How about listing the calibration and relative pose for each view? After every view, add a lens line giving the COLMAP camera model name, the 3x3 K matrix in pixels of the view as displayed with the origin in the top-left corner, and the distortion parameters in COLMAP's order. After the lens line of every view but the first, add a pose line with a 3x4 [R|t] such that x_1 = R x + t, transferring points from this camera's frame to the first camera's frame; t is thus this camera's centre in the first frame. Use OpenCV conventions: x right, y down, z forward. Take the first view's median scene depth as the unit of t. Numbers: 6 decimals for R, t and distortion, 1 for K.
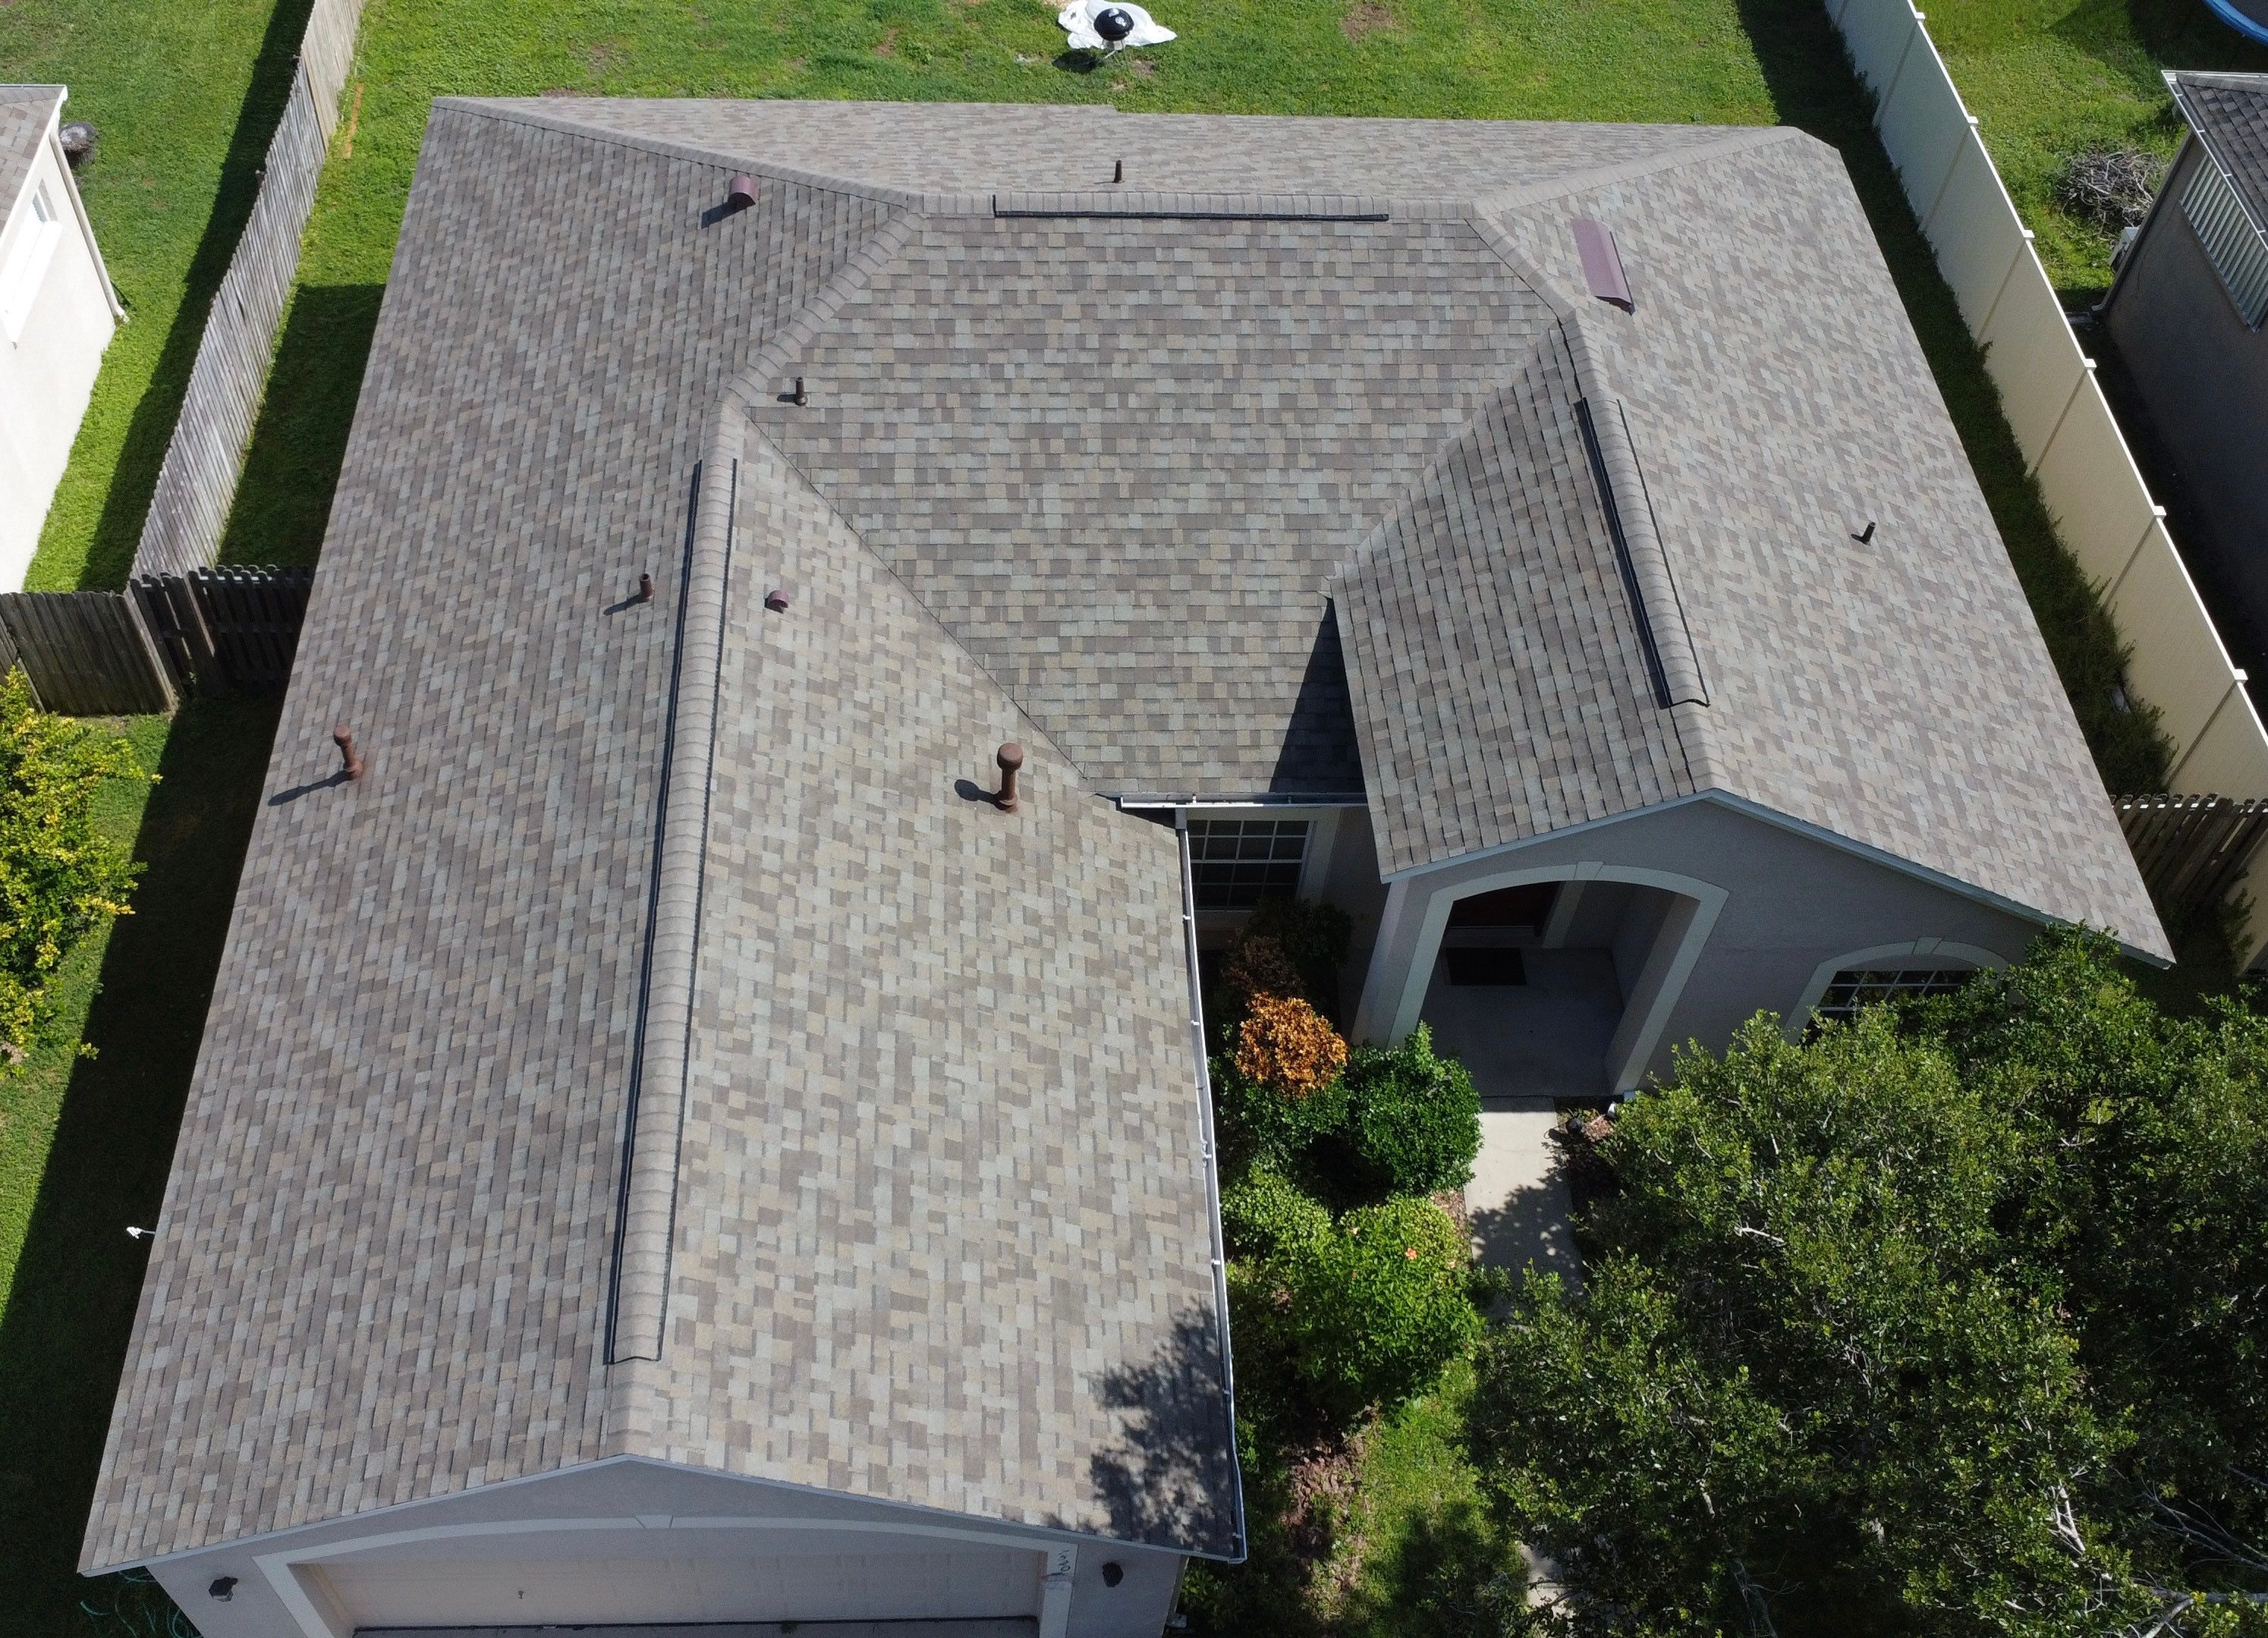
lens RADIAL K [[2196.3, 0, 1070.4], [0, 2196.3, 846.4], [0, 0, 1]] dist [-0.014994, -0.034547]
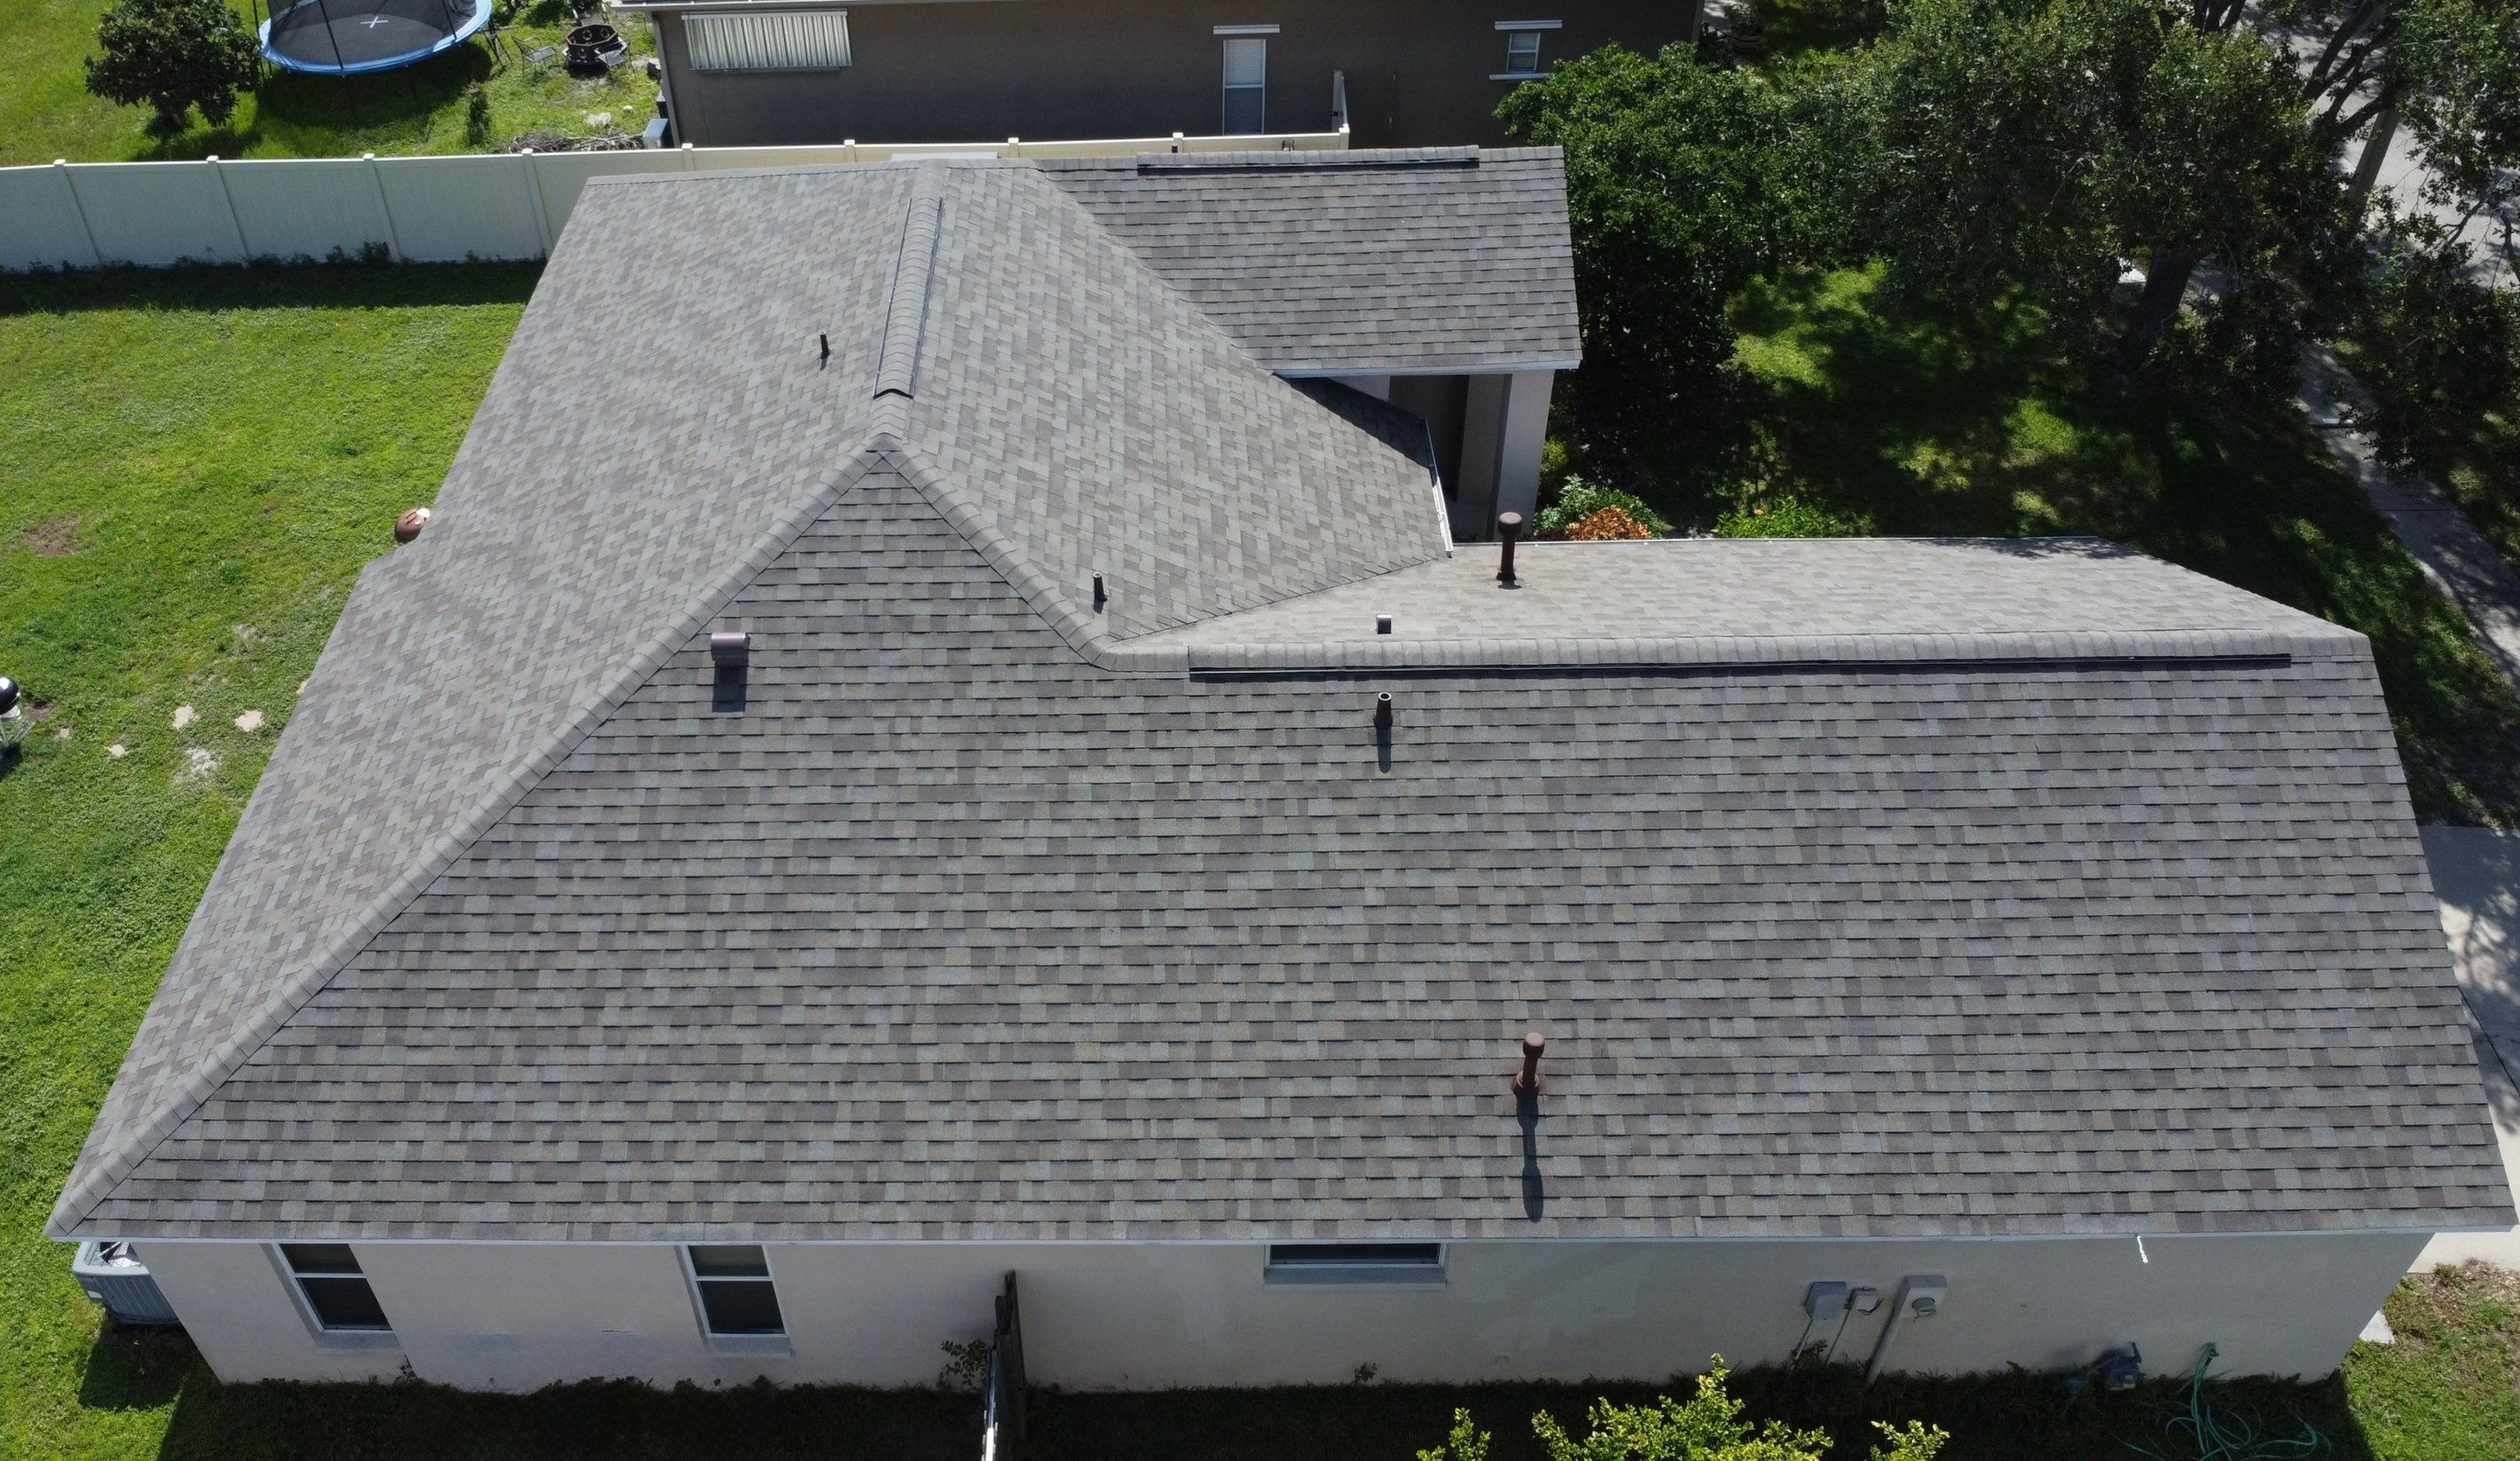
lens RADIAL K [[1946.2, 0, 1093.6], [0, 1946.2, 724.6], [0, 0, 1]] dist [-0.021634, -0.012814]
pose [[0.053572, -0.696083, 0.715960, -0.757238], [0.810961, 0.448677, 0.375540, -0.499071], [-0.582642, 0.560497, 0.588533, 0.577764]]
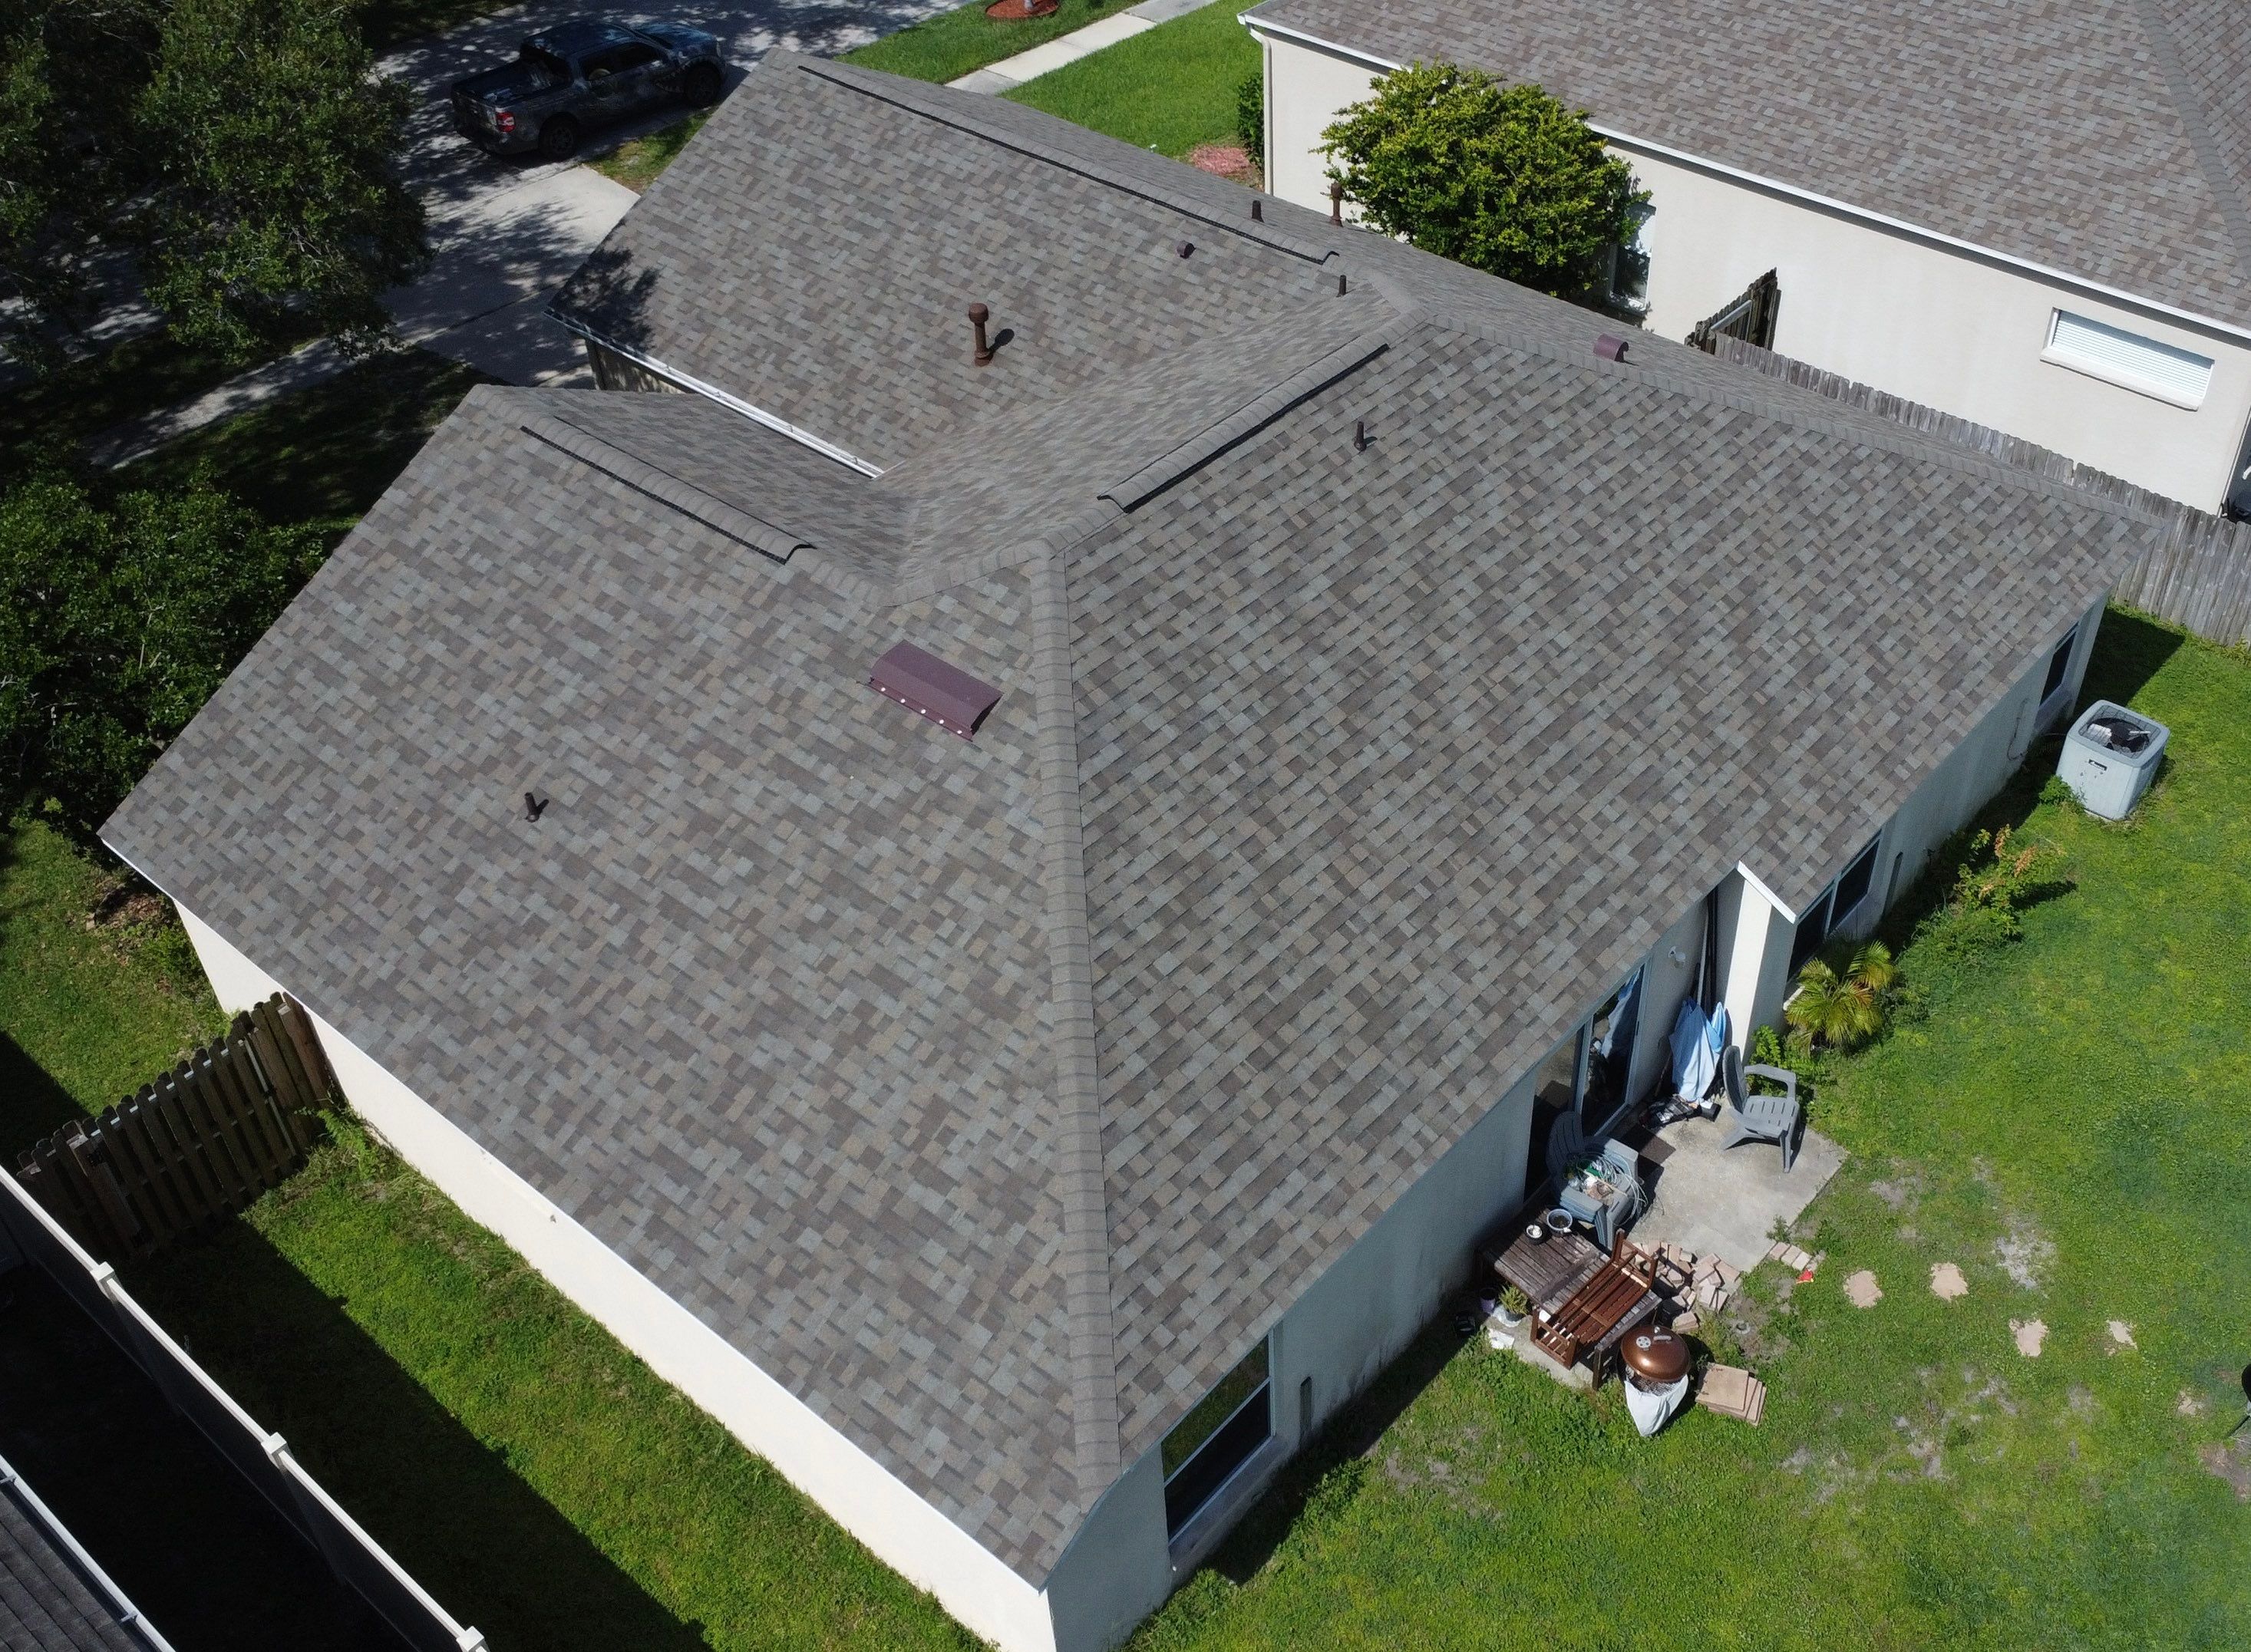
lens RADIAL K [[2205.3, 0, 1304.2], [0, 2205.3, 858.3], [0, 0, 1]] dist [-0.012189, -0.015458]
pose [[-0.656894, 0.467595, -0.591477, 0.748155], [-0.613995, 0.123556, 0.779579, -1.104308], [0.437608, 0.875265, 0.205938, 1.045054]]
